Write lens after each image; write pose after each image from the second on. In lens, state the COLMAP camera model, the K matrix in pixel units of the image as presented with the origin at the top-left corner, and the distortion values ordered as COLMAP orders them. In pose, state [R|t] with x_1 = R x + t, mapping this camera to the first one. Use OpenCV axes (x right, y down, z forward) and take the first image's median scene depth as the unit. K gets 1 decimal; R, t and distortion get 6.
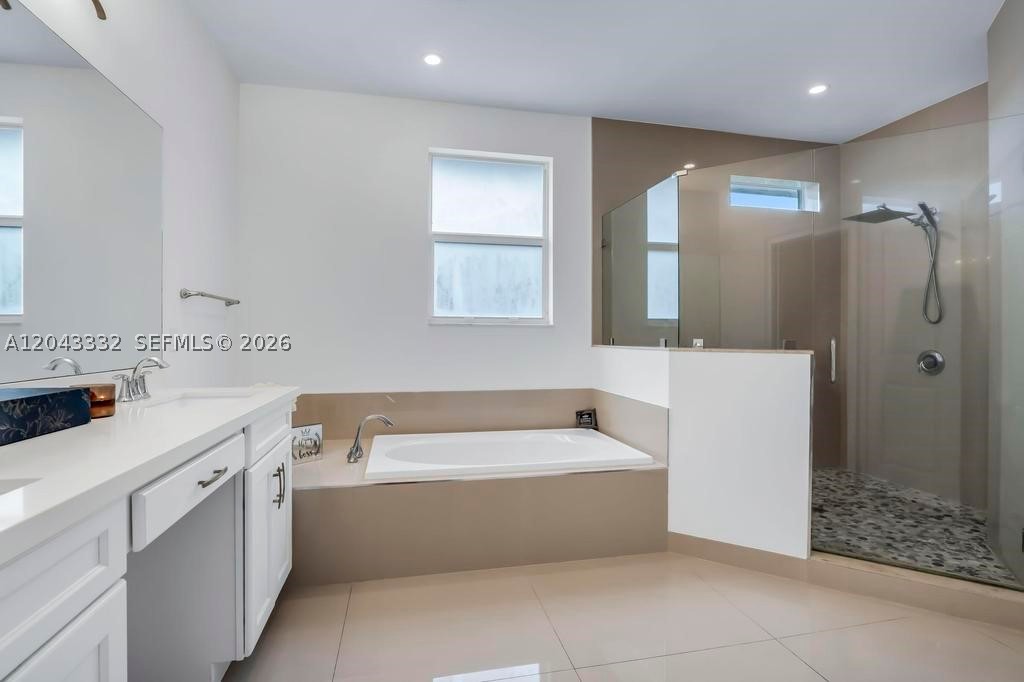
lens RADIAL K [[496.7, 0, 527.9], [0, 496.7, 333.8], [0, 0, 1]] dist [-0.024167, 0.003319]
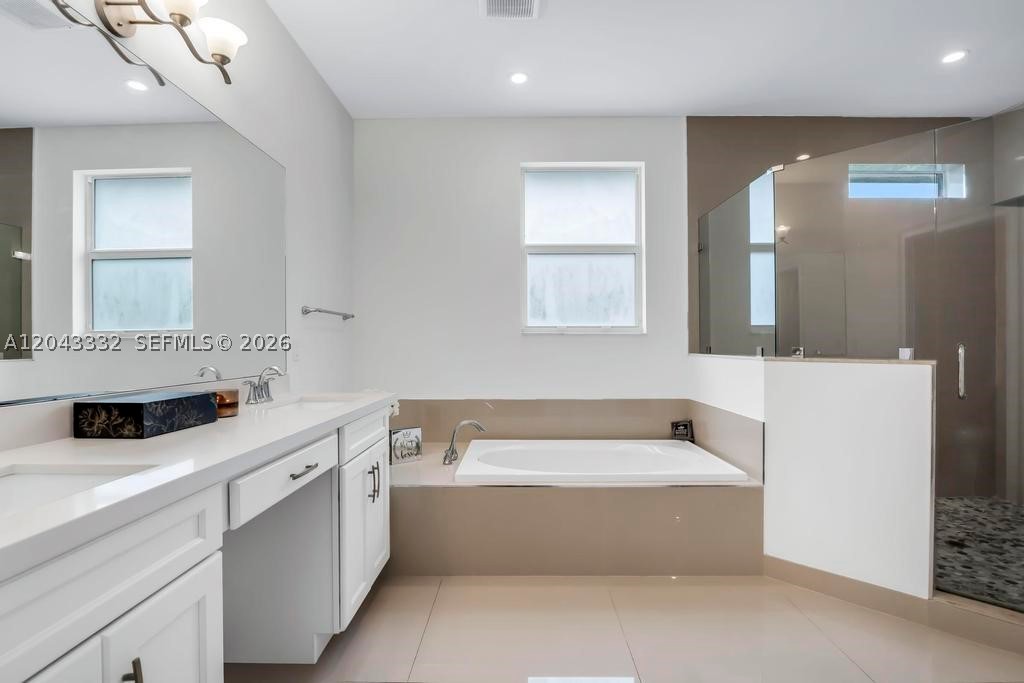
lens RADIAL K [[496.7, 0, 527.9], [0, 496.7, 342.0], [0, 0, 1]] dist [-0.024167, 0.003319]
pose [[0.973195, -0.007529, -0.229858, 0.060889], [0.007933, 0.999968, 0.000833, -0.004078], [0.229844, -0.002634, 0.973224, -0.004390]]
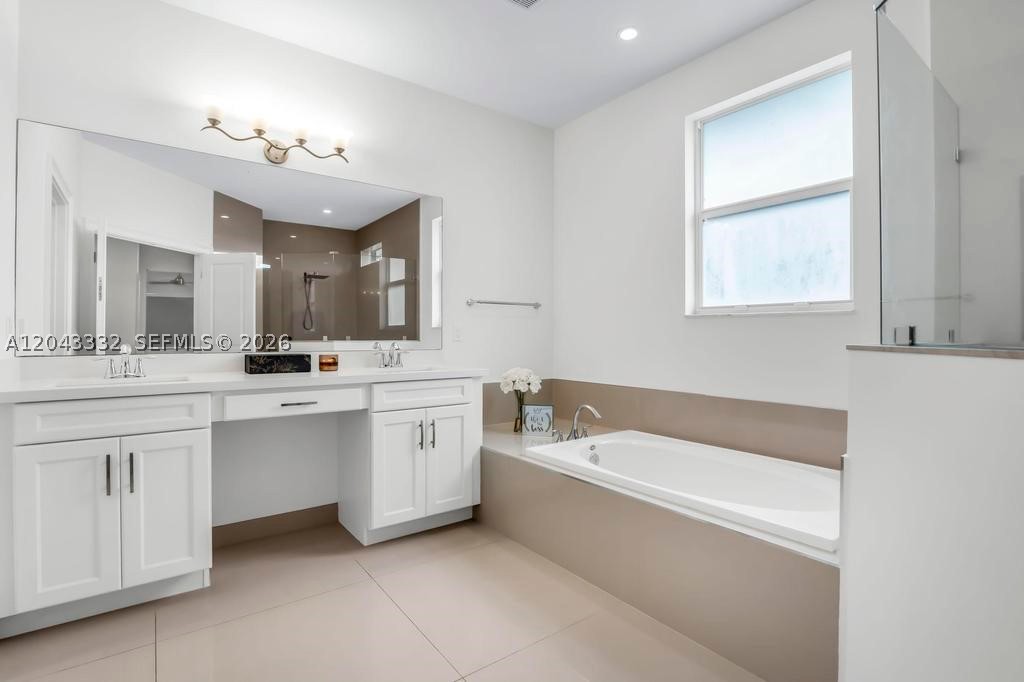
lens RADIAL K [[496.7, 0, 492.5], [0, 496.7, 334.9], [0, 0, 1]] dist [-0.024167, 0.003319]
pose [[0.372314, -0.005677, -0.928089, 0.593674], [0.005947, 0.999975, -0.003731, 0.017508], [0.928088, -0.004130, 0.372339, 0.422472]]
